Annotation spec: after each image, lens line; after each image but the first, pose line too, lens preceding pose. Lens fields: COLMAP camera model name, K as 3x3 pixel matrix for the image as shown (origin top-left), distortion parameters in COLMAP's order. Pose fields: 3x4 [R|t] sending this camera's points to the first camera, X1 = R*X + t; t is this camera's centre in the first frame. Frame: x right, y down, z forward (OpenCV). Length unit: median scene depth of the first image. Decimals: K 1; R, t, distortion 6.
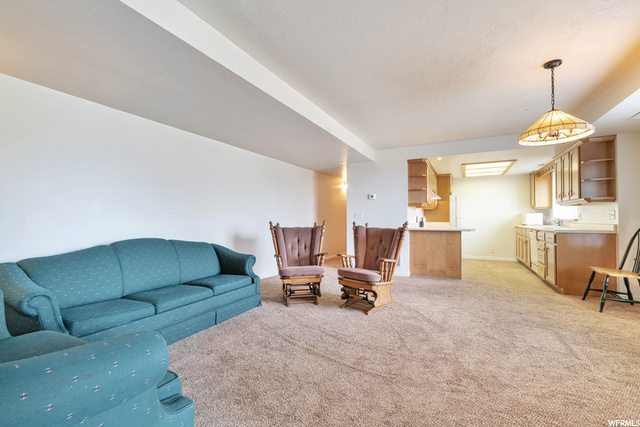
lens RADIAL K [[282.5, 0, 319.2], [0, 282.5, 214.1], [0, 0, 1]] dist [-0.001409, 0.000467]
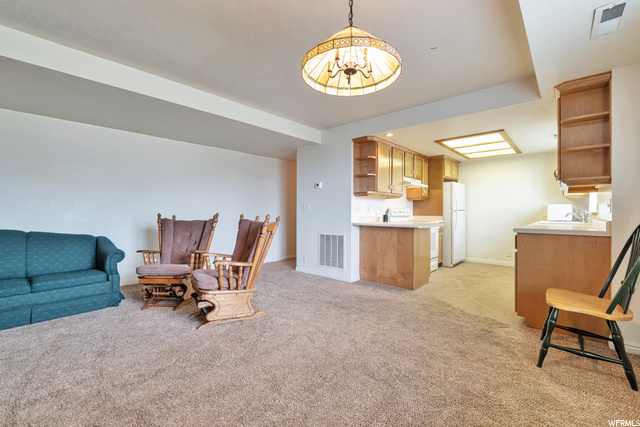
lens RADIAL K [[282.5, 0, 317.4], [0, 282.5, 209.8], [0, 0, 1]] dist [-0.001409, 0.000467]
pose [[0.968187, 0.001755, -0.250223, 0.431027], [0.000351, 0.999965, 0.008373, 0.005440], [0.250229, -0.008195, 0.968152, 0.188791]]
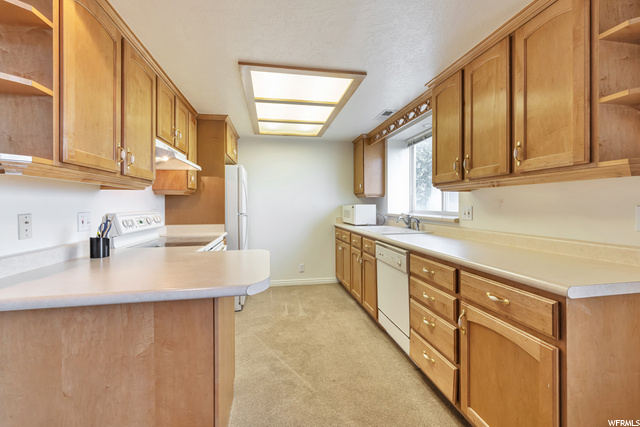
lens RADIAL K [[282.5, 0, 322.7], [0, 282.5, 208.4], [0, 0, 1]] dist [-0.001409, 0.000467]
pose [[0.788649, -0.010617, 0.614752, 0.418345], [-0.000669, 0.999835, 0.018127, -0.007201], [-0.614844, -0.014707, 0.788512, 0.745795]]
